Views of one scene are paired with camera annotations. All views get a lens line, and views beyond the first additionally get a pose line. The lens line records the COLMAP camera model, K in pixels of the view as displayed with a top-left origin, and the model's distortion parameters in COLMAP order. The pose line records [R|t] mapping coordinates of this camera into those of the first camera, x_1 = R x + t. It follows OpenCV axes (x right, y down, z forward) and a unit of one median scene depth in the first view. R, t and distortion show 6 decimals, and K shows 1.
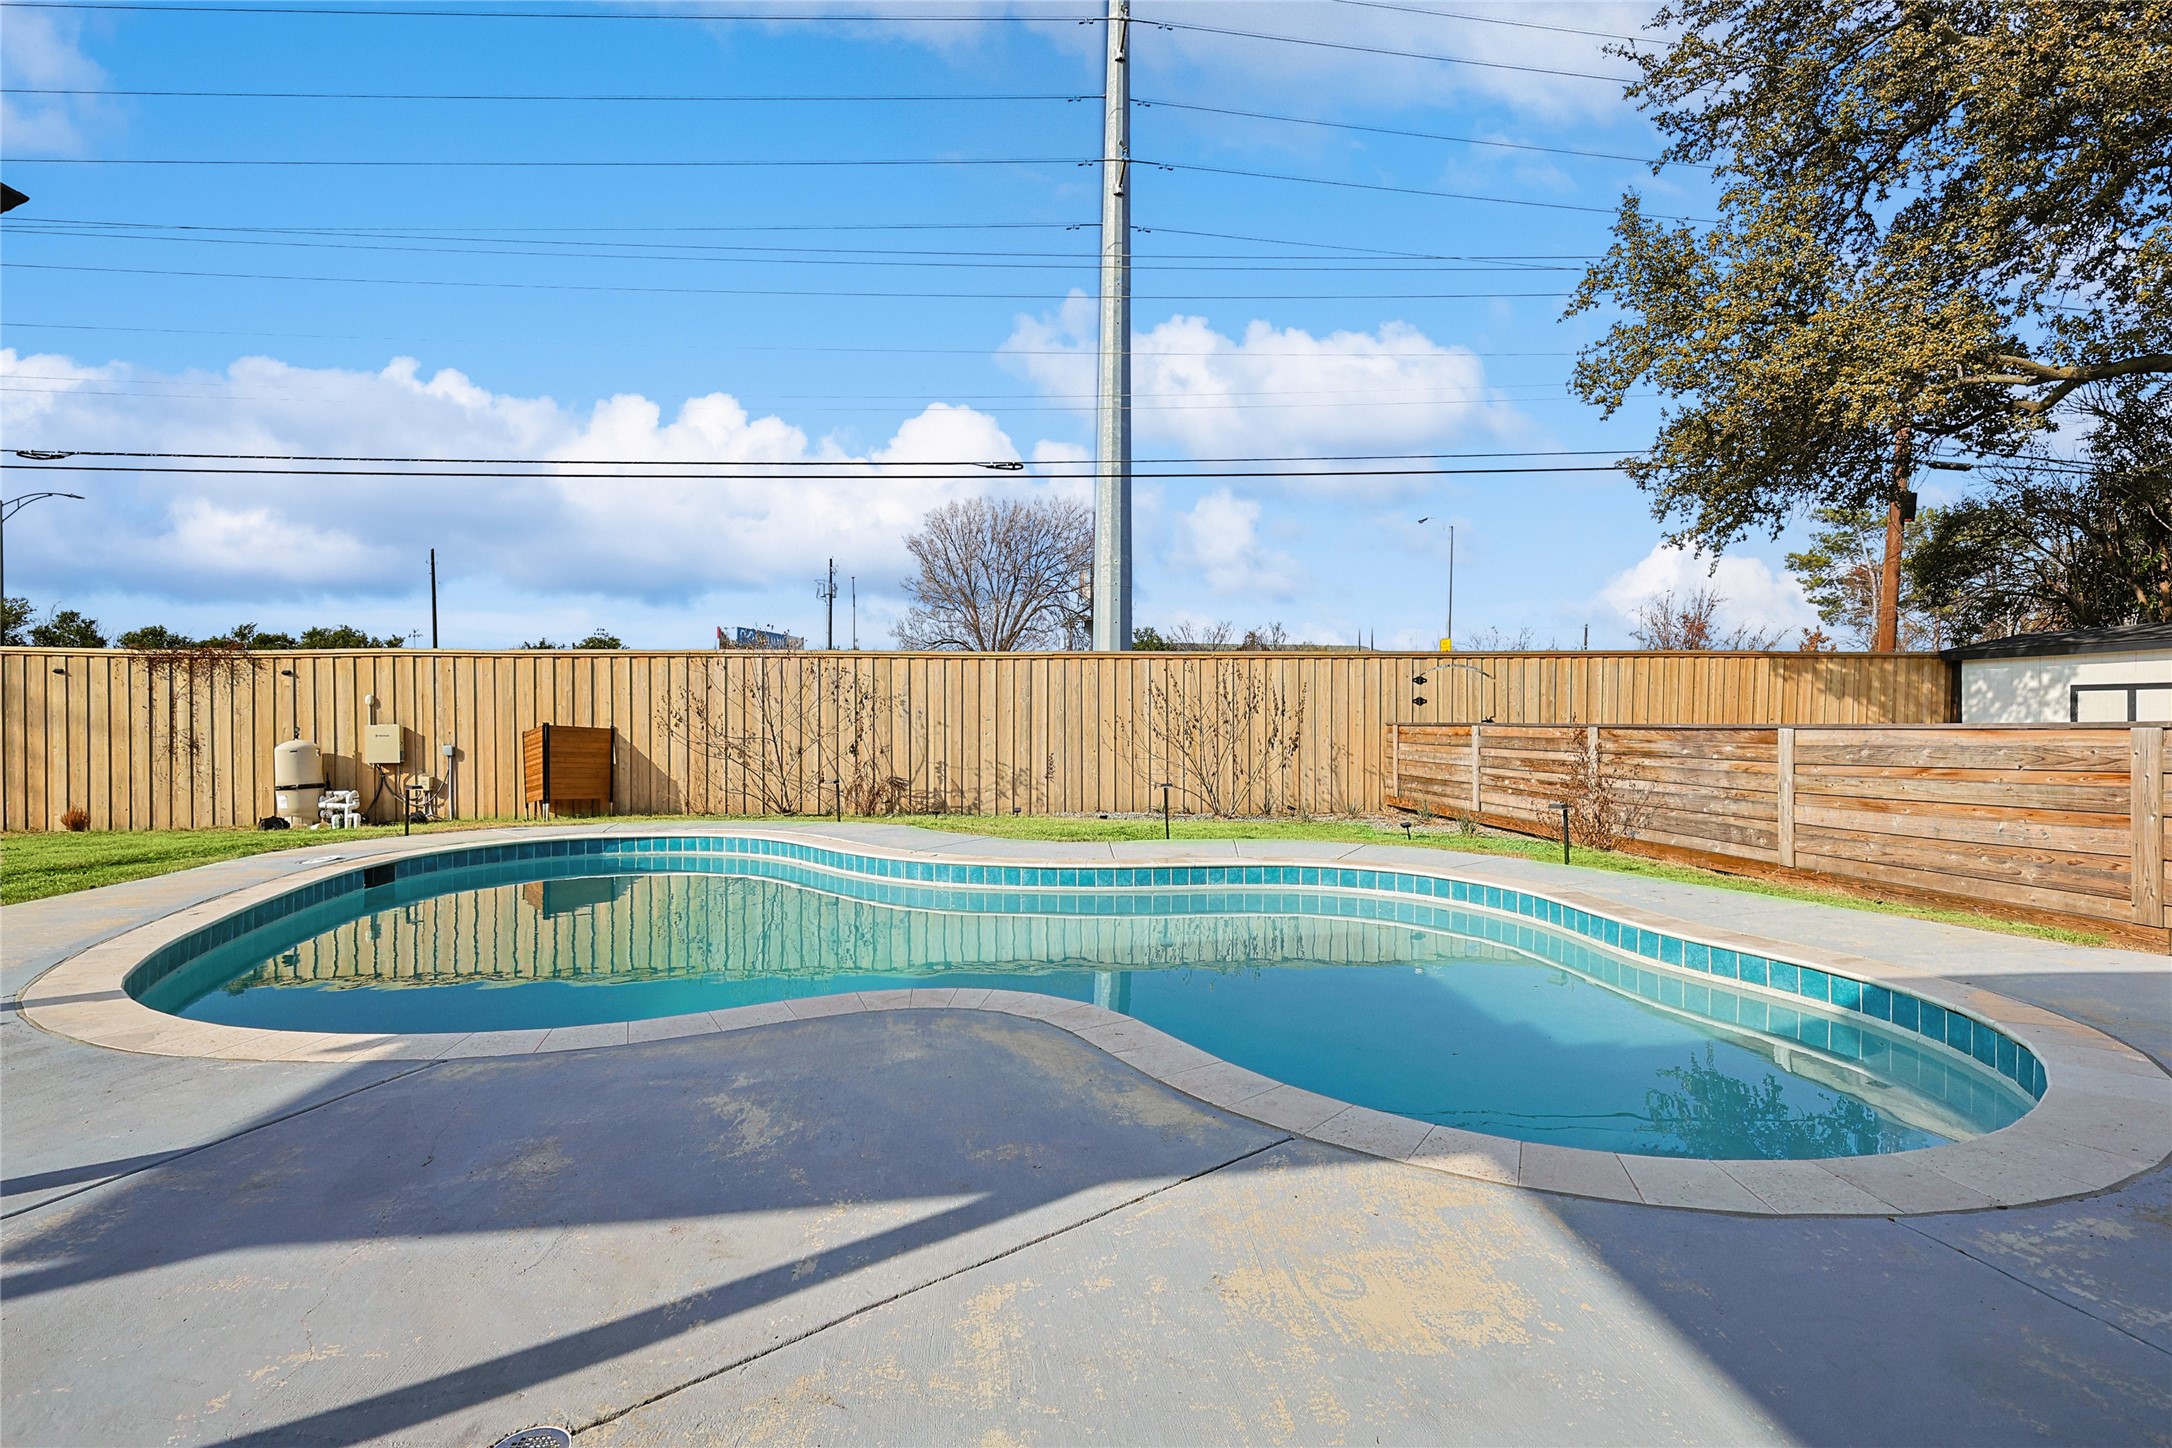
lens RADIAL K [[1009.7, 0, 1090.9], [0, 1009.7, 721.1], [0, 0, 1]] dist [0.002878, 0.000761]
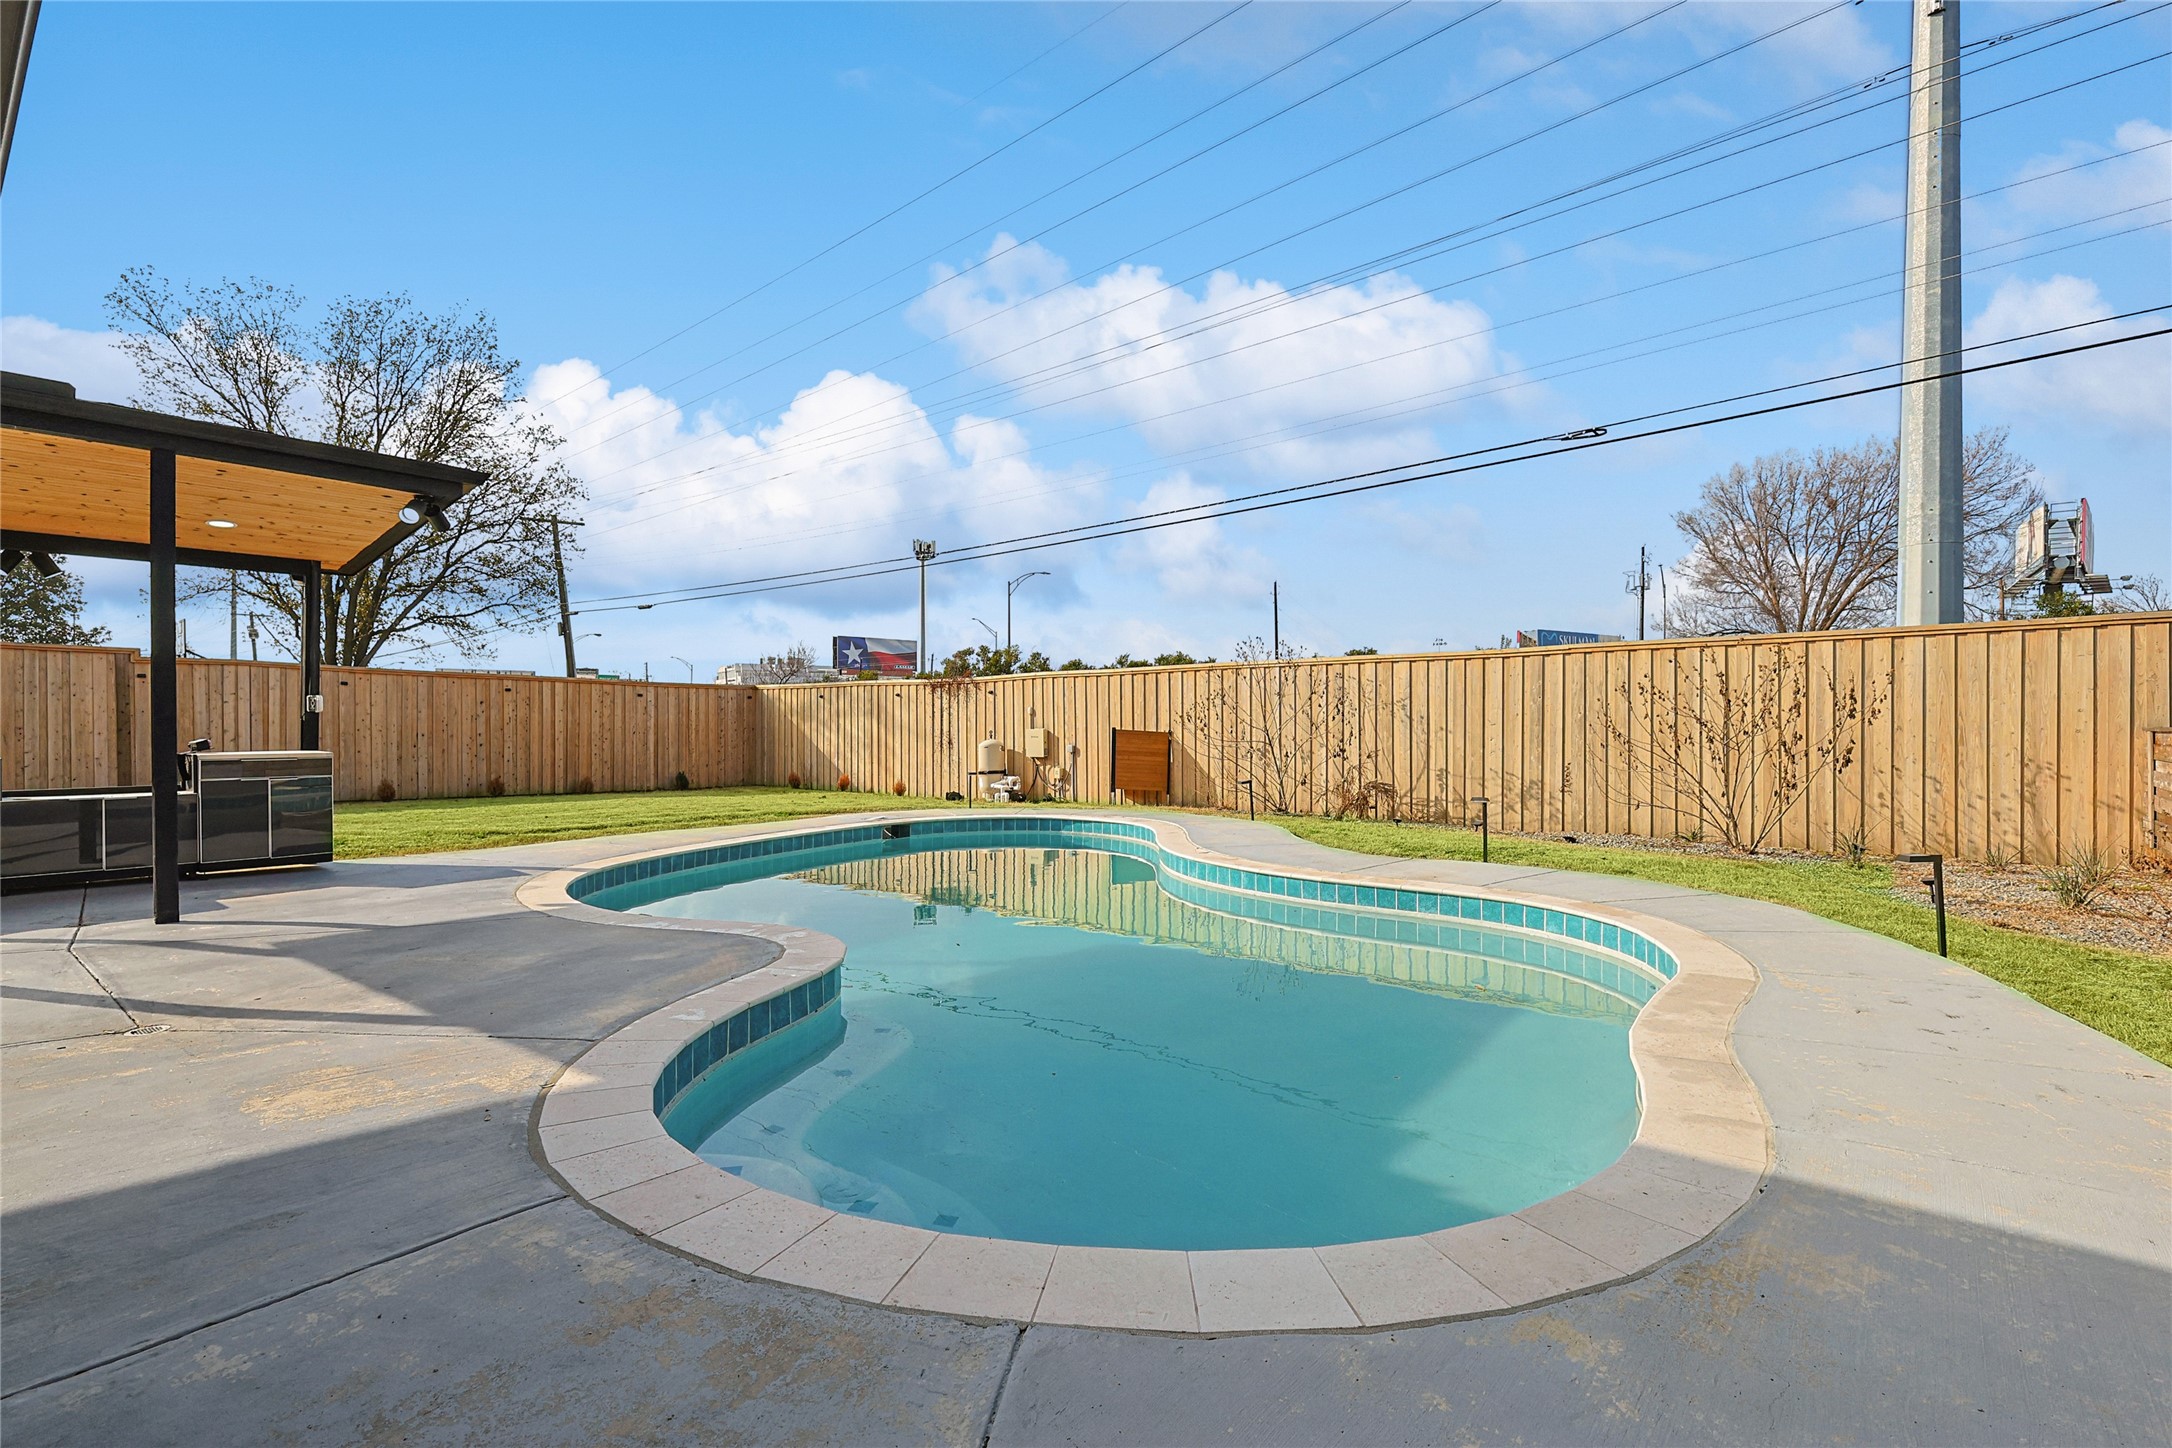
lens RADIAL K [[1009.7, 0, 1090.9], [0, 1009.7, 721.1], [0, 0, 1]] dist [0.002878, 0.000761]
pose [[0.696665, -0.004090, -0.717385, 0.318471], [0.000038, 0.999984, -0.005664, 0.000840], [0.717397, 0.003919, 0.696654, 0.109007]]
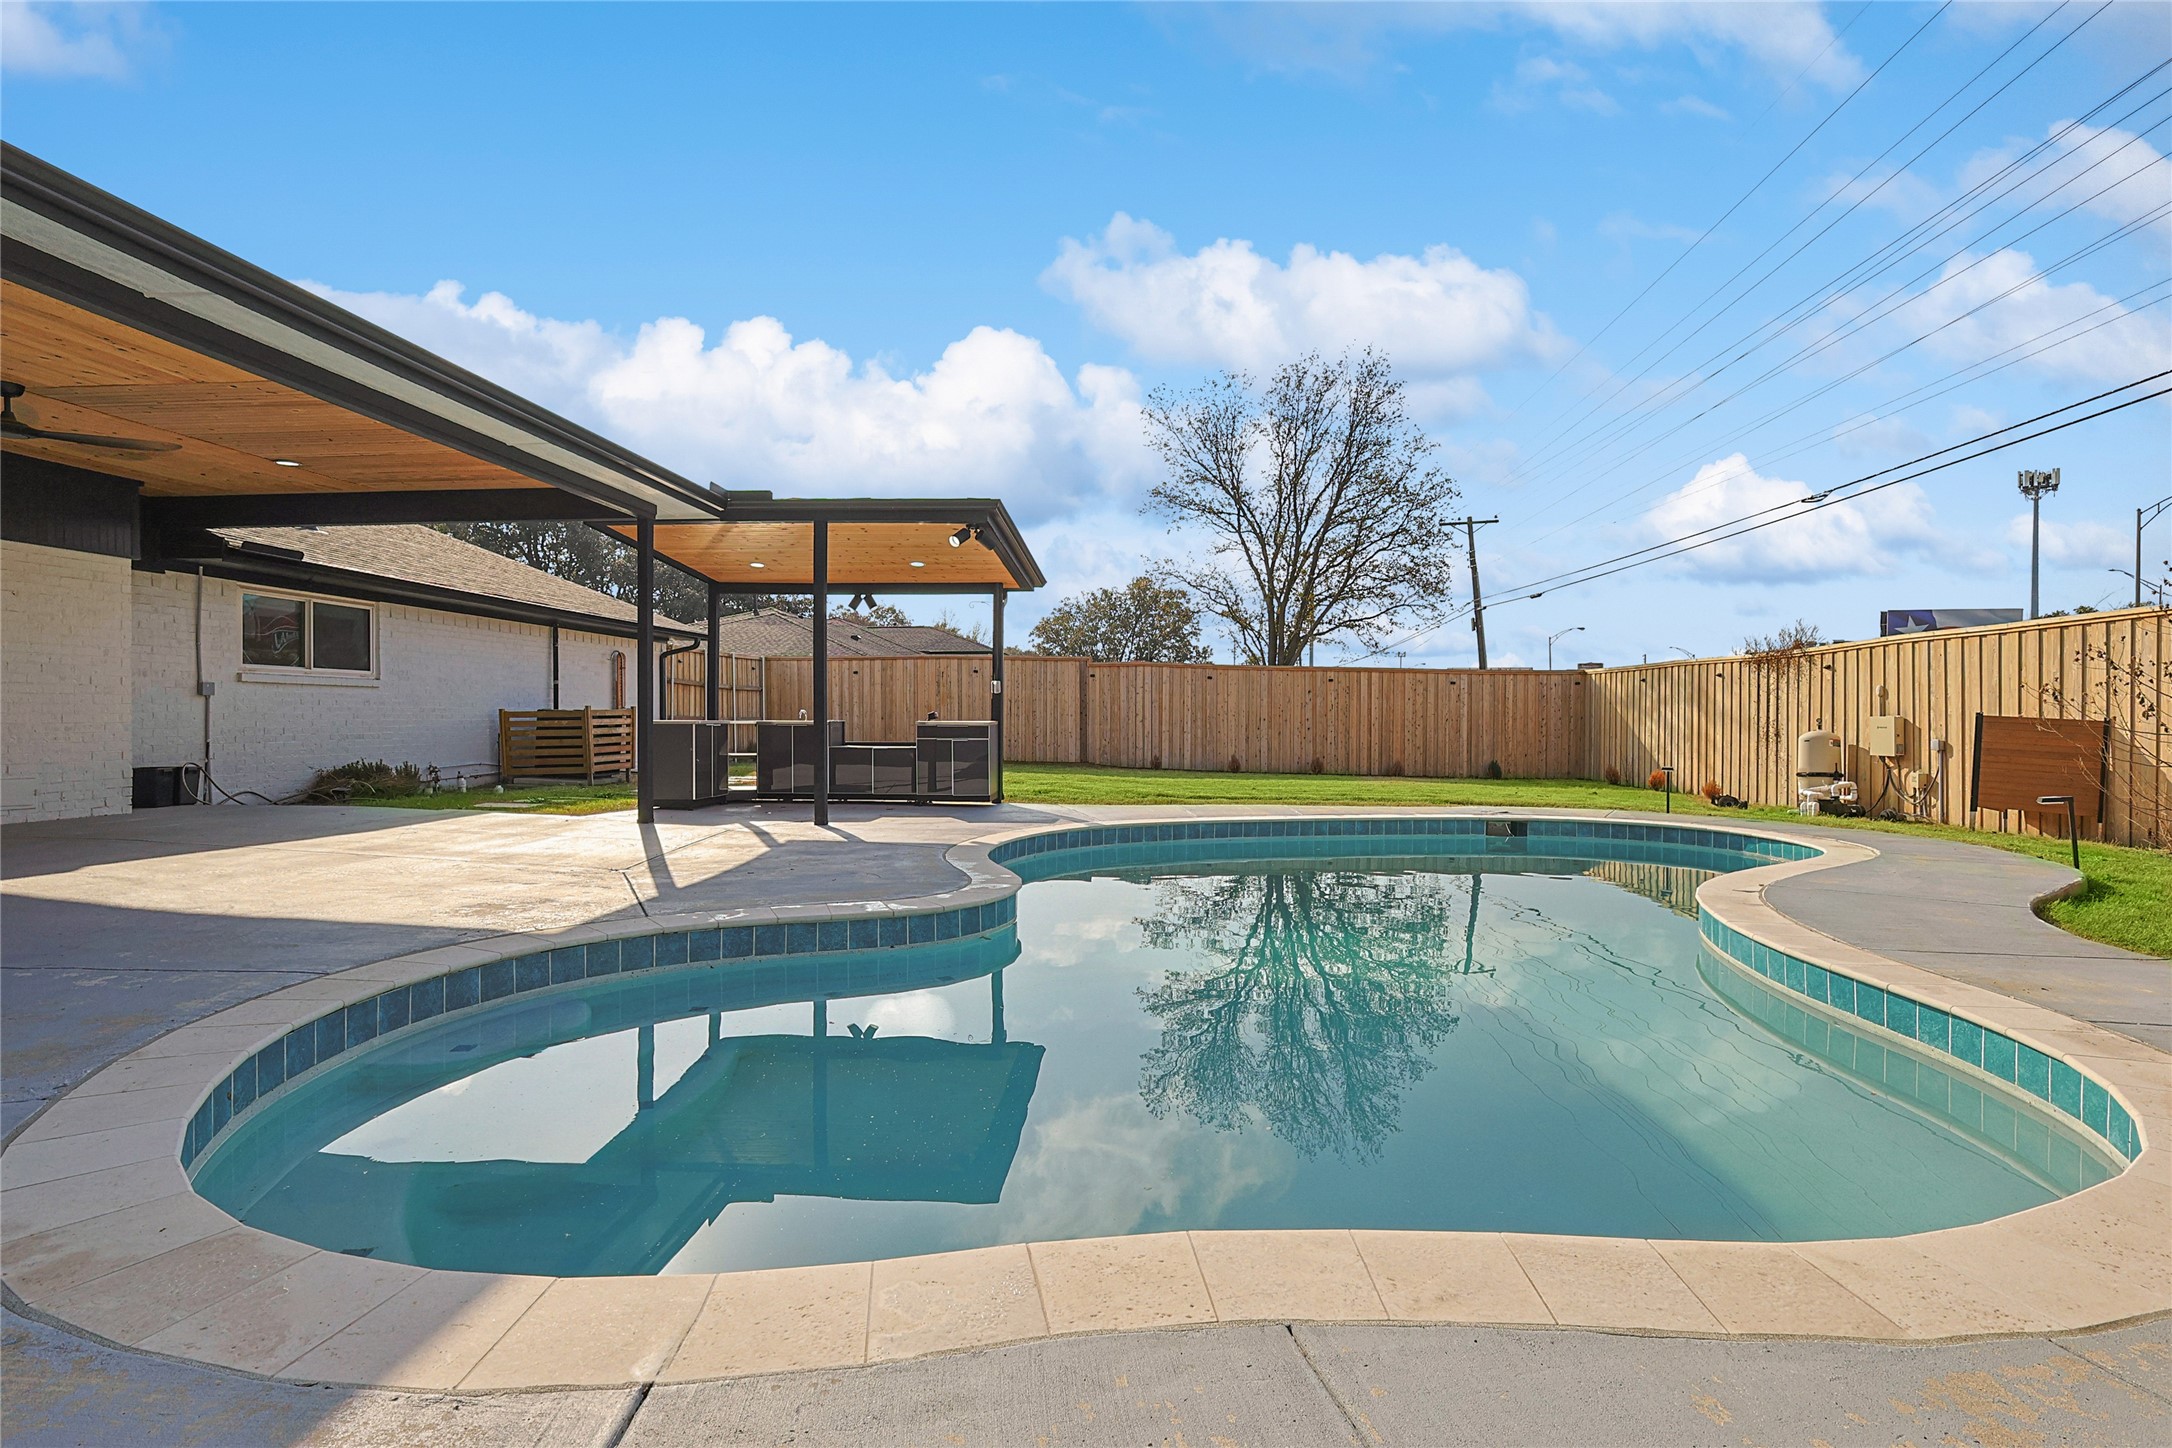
lens RADIAL K [[1009.7, 0, 1090.9], [0, 1009.7, 721.1], [0, 0, 1]] dist [0.002878, 0.000761]
pose [[-0.165201, 0.002180, -0.986258, 0.365737], [-0.008850, 0.999954, 0.003692, 0.011215], [0.986220, 0.009339, -0.165174, 0.411121]]
